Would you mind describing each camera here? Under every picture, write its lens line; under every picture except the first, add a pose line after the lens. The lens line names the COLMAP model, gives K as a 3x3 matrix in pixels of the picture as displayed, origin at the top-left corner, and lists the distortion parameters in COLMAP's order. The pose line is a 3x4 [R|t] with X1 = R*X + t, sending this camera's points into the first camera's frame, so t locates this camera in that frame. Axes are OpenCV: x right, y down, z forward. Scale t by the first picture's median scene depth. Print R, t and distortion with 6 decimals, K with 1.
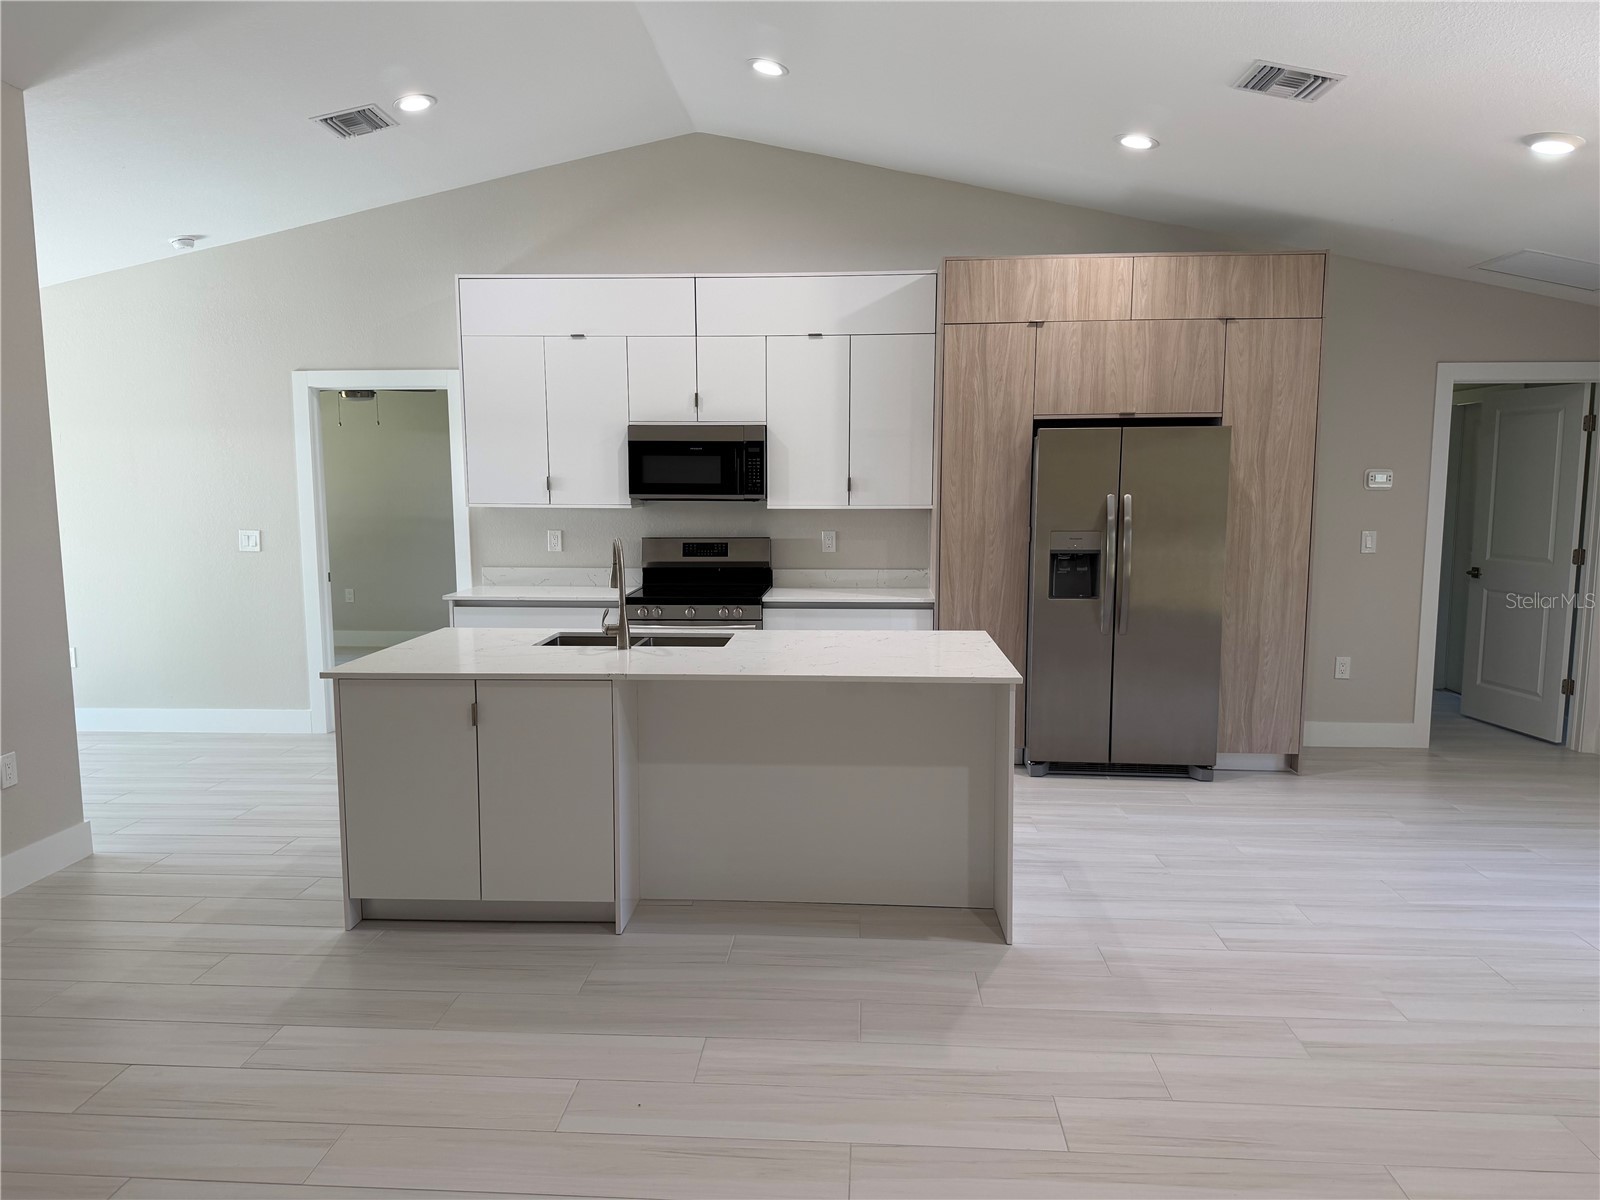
lens RADIAL K [[1135.6, 0, 794.3], [0, 1135.6, 607.4], [0, 0, 1]] dist [0.002480, -0.002700]
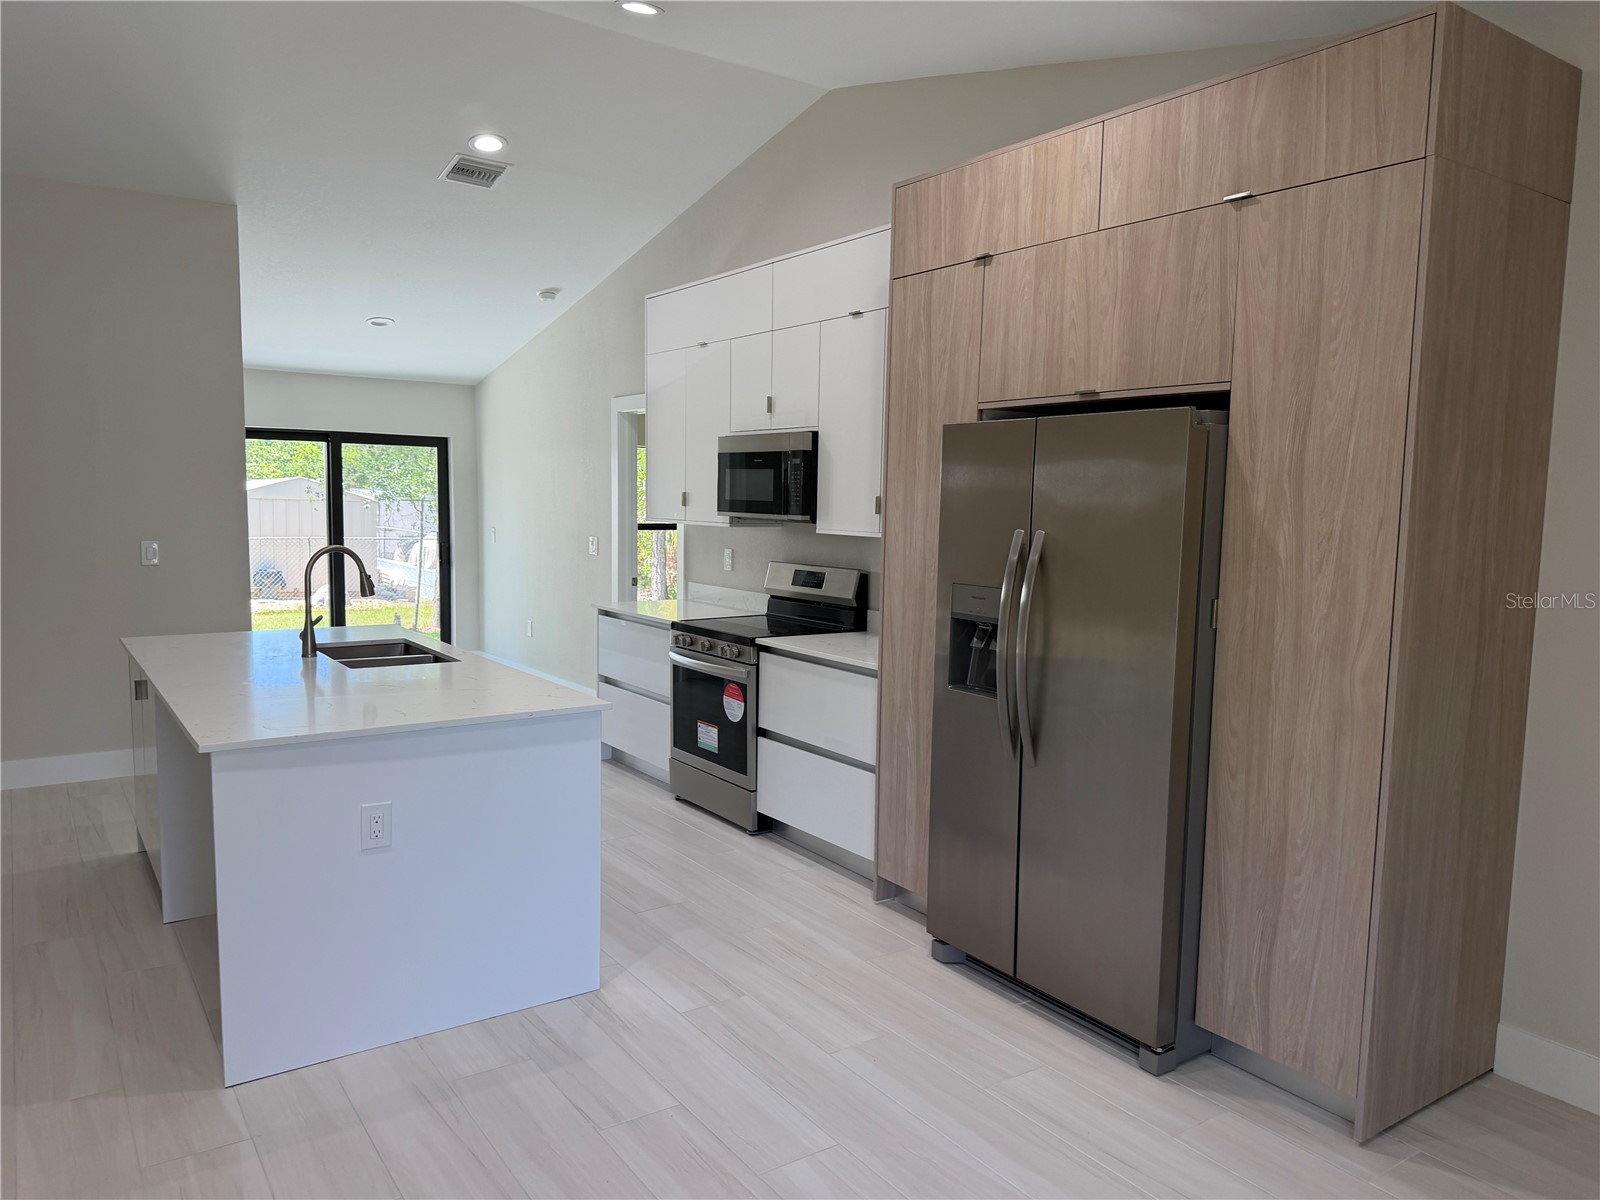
lens RADIAL K [[1135.6, 0, 794.3], [0, 1135.6, 607.4], [0, 0, 1]] dist [0.002480, -0.002700]
pose [[0.625514, 0.094139, -0.774513, 0.660940], [-0.114738, 0.993000, 0.028030, -0.060537], [0.771730, 0.071333, 0.631937, 0.524511]]
